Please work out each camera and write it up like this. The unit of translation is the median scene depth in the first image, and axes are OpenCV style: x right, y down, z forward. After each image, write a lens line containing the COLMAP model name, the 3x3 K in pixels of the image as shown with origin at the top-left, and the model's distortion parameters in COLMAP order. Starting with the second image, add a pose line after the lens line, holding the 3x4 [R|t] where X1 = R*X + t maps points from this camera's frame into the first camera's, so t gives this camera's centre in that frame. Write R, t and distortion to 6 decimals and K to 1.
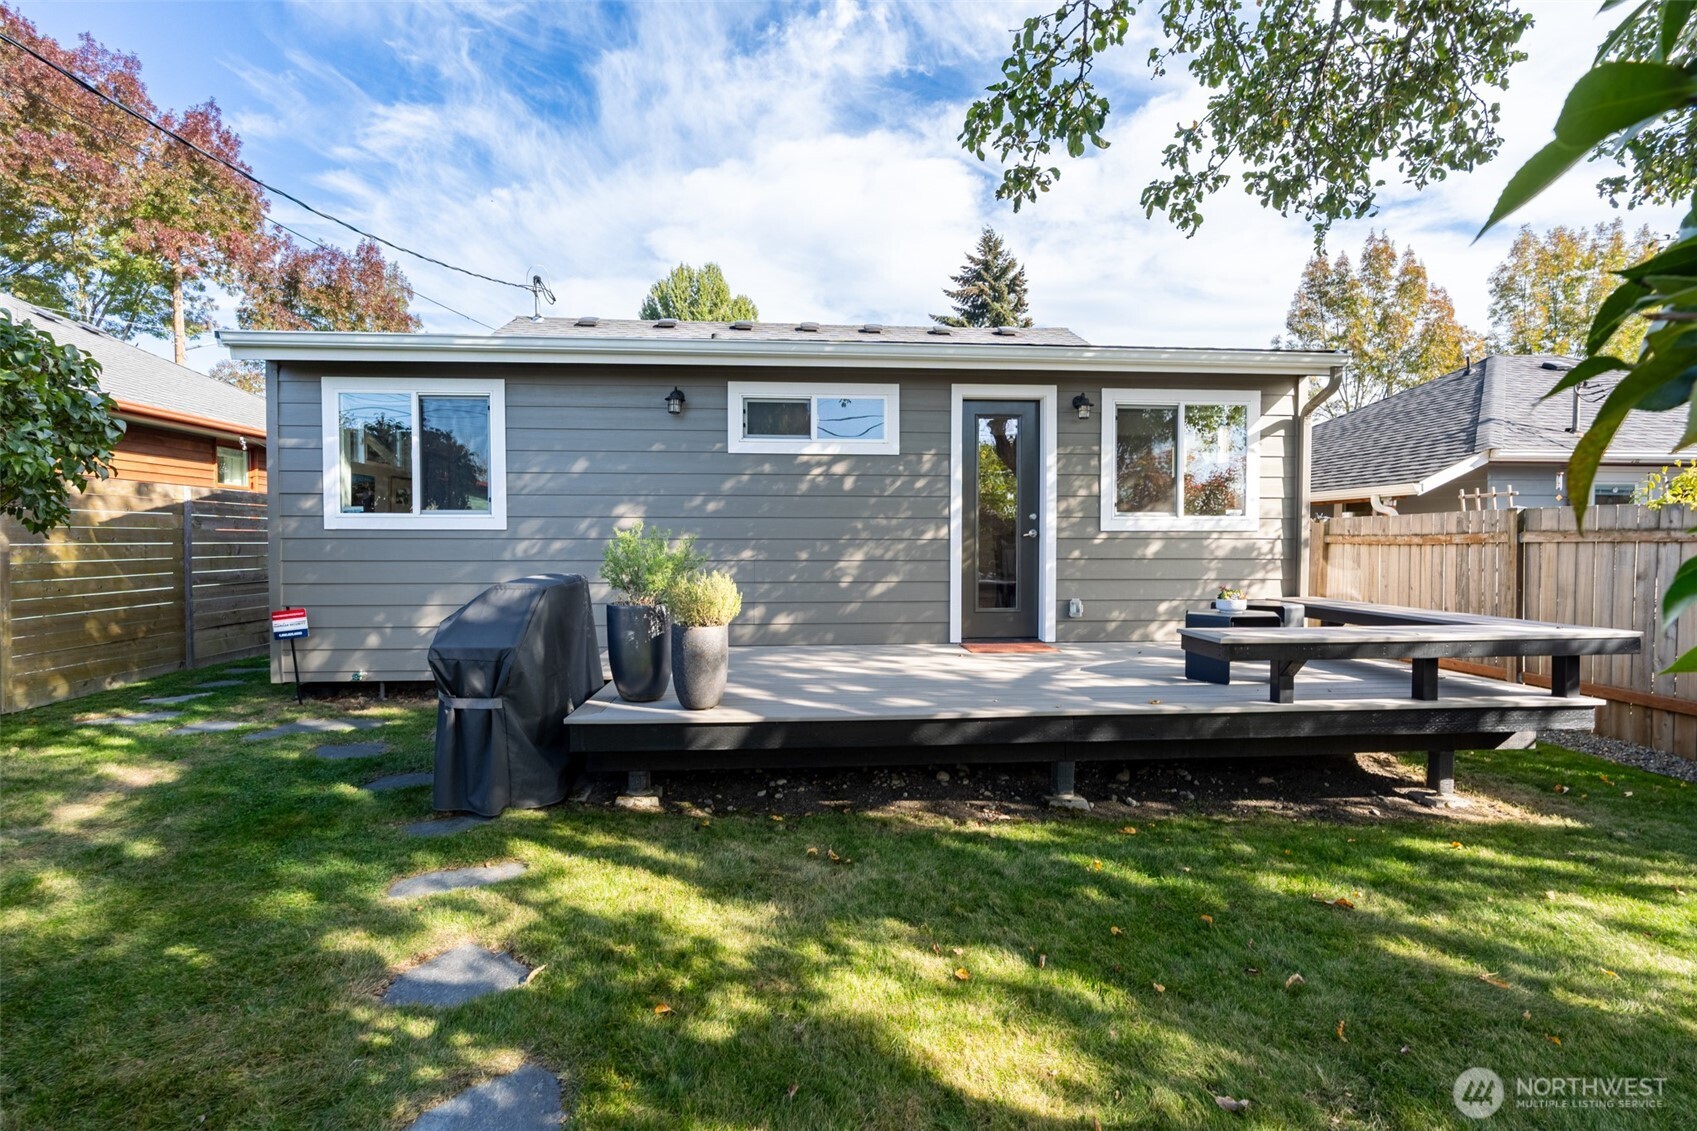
lens RADIAL K [[768.6, 0, 848.5], [0, 768.6, 565.5], [0, 0, 1]] dist [-0.003634, -0.000103]
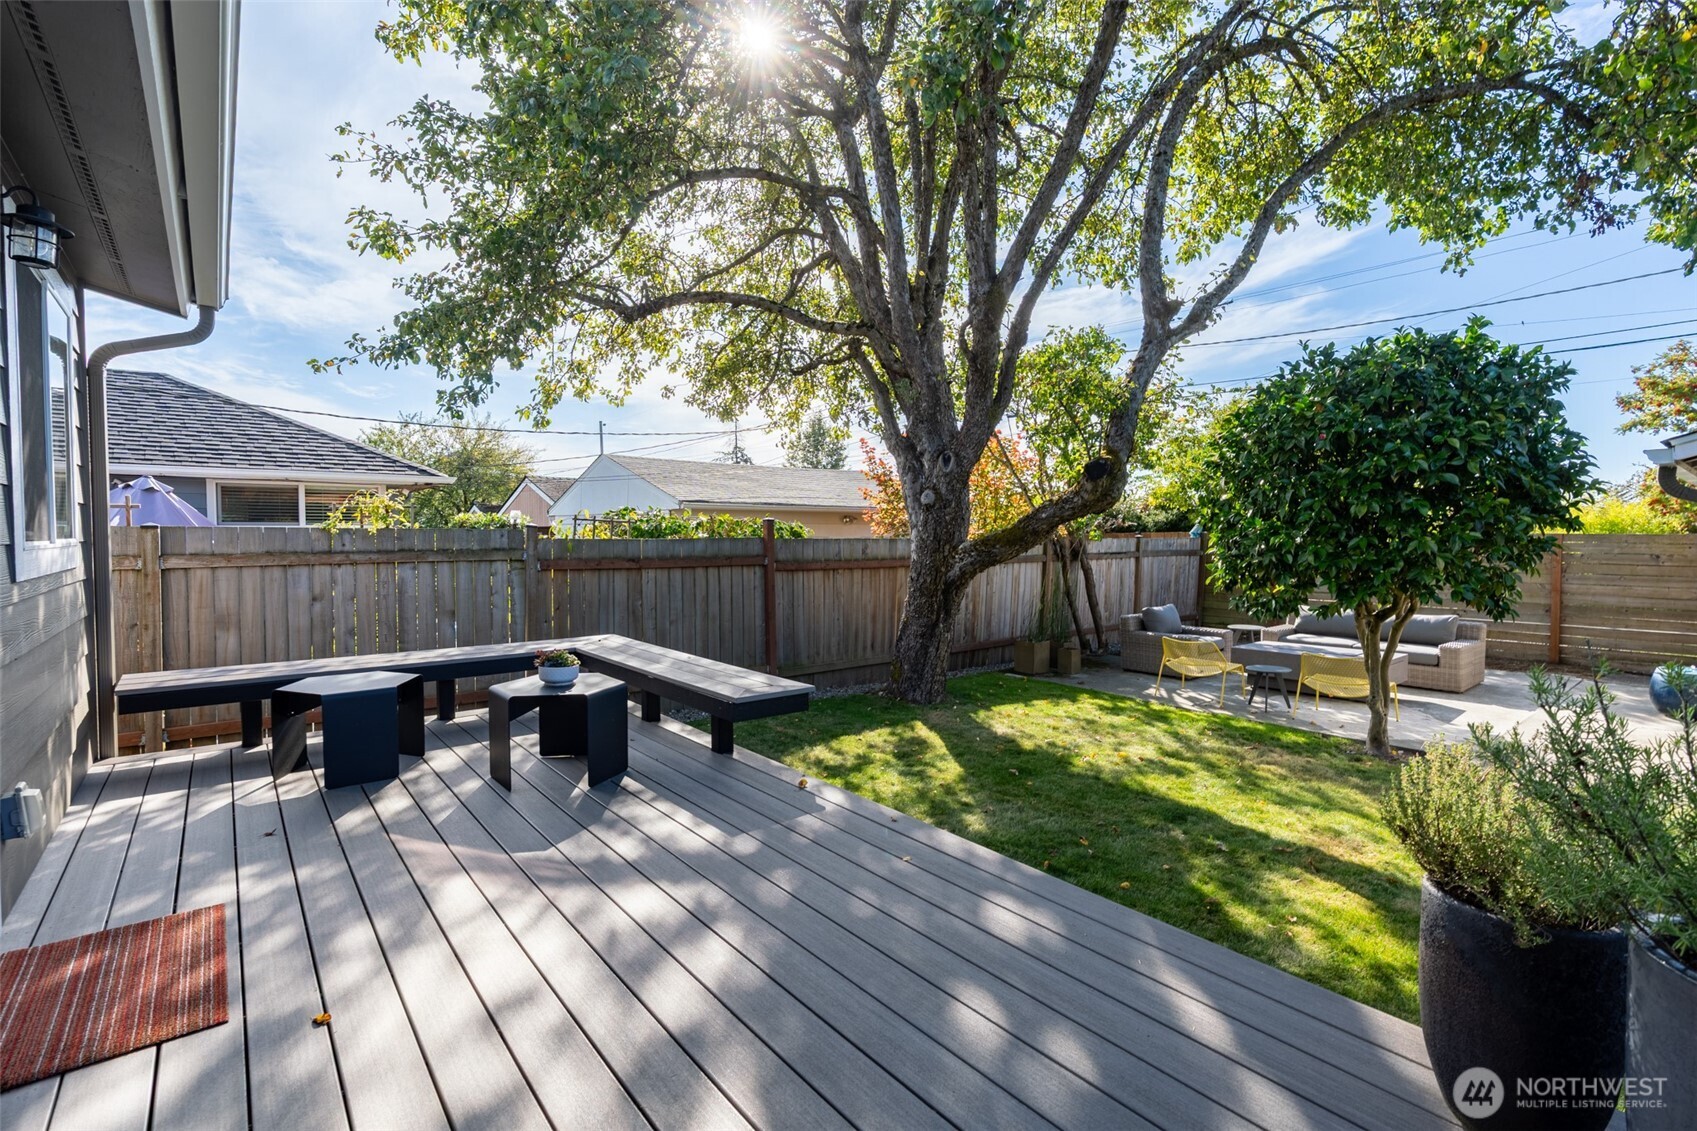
lens RADIAL K [[768.6, 0, 848.5], [0, 768.6, 565.5], [0, 0, 1]] dist [-0.003634, -0.000103]
pose [[-0.577922, -0.034047, 0.815382, -0.181566], [0.021927, 0.998121, 0.057219, -0.064789], [-0.815797, 0.050947, -0.576089, 0.905946]]
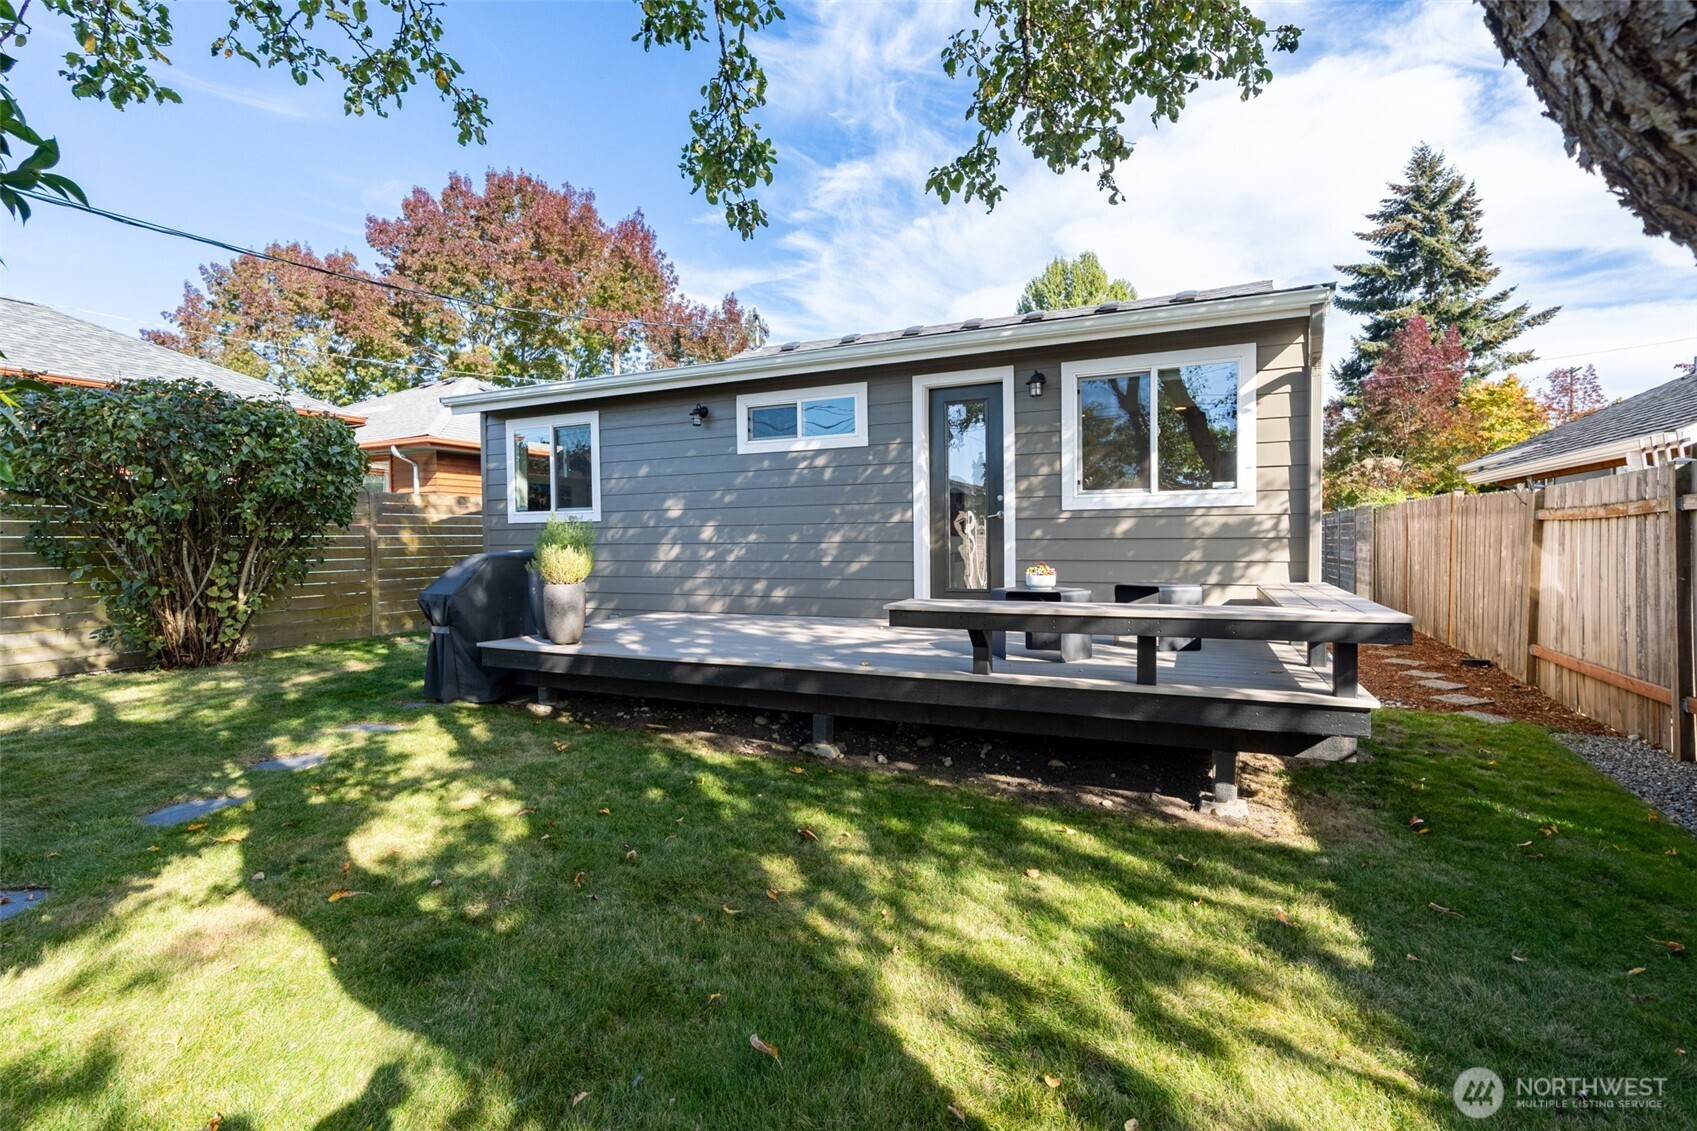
lens RADIAL K [[770.3, 0, 847.4], [0, 770.3, 557.7], [0, 0, 1]] dist [-0.006885, 0.000125]
pose [[0.872912, 0.002168, -0.487872, 0.581518], [-0.005139, 0.999976, -0.004752, 0.021742], [0.487850, 0.006655, 0.872902, 0.024022]]
